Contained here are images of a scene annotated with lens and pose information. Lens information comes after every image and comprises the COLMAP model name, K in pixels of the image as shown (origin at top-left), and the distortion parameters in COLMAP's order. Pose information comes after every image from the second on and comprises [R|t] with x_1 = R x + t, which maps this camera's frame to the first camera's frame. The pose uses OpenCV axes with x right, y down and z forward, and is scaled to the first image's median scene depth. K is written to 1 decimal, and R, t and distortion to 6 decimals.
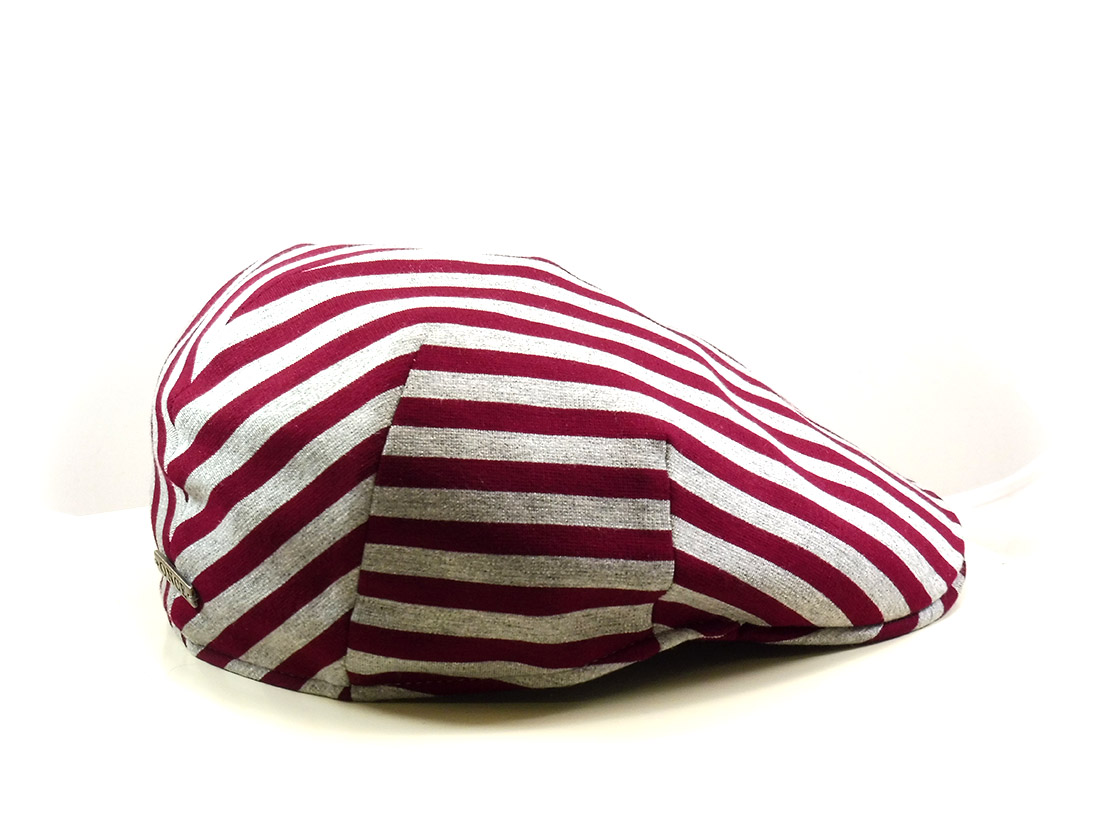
lens RADIAL K [[3259.2, 0, 550.0], [0, 3259.2, 412.5], [0, 0, 1]] dist [0.937129, -39.409528]
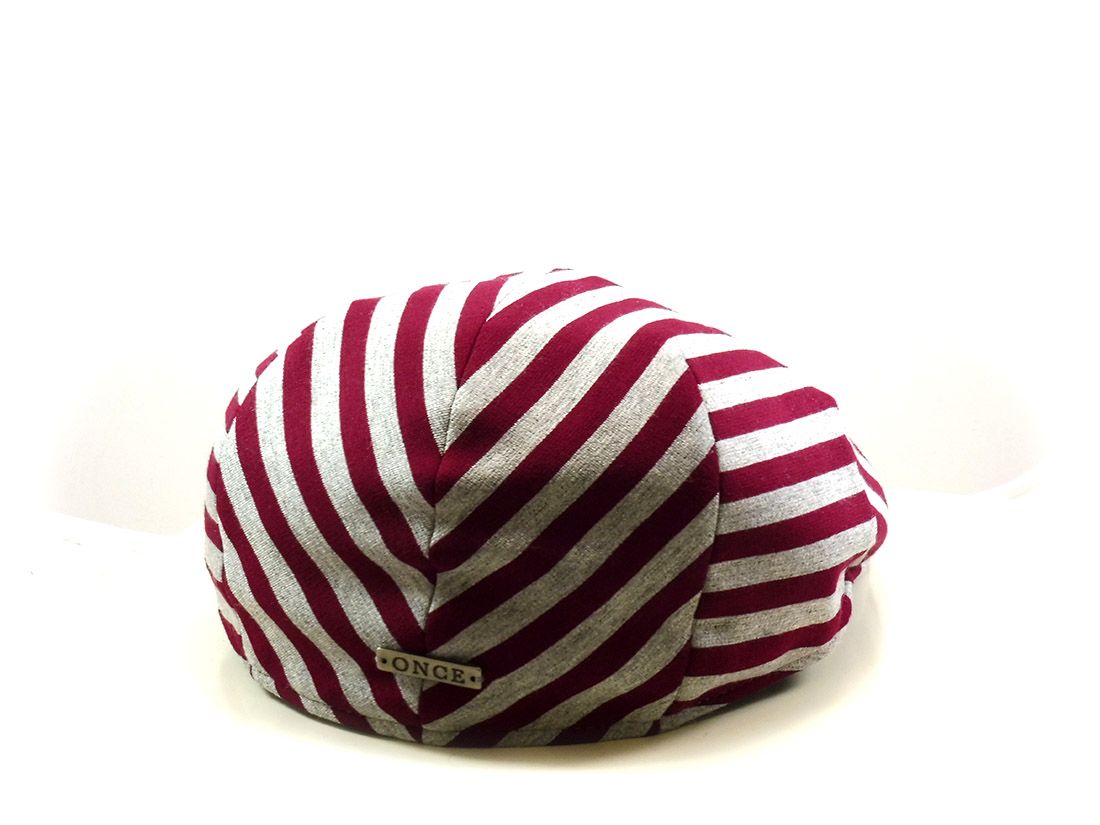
lens RADIAL K [[3259.2, 0, 550.0], [0, 3259.2, 412.5], [0, 0, 1]] dist [0.937129, -39.409528]
pose [[0.710269, -0.206347, 0.673008, -0.736437], [0.198686, 0.975964, 0.089548, -0.101643], [-0.675309, 0.070114, 0.734195, 0.301558]]
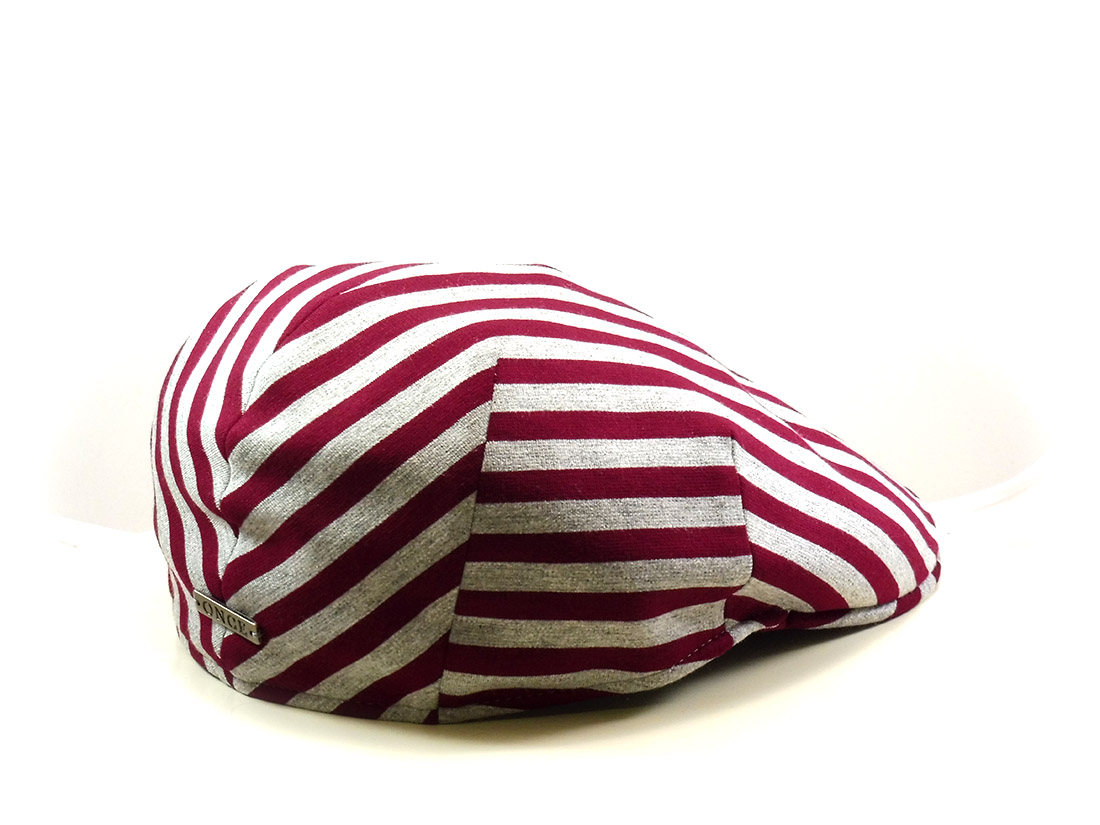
lens RADIAL K [[3259.2, 0, 550.0], [0, 3259.2, 412.5], [0, 0, 1]] dist [0.937129, -39.409528]
pose [[0.968949, -0.073371, 0.236124, -0.258694], [0.072981, 0.997279, 0.010403, -0.013509], [-0.236245, 0.007153, 0.971667, 0.033521]]
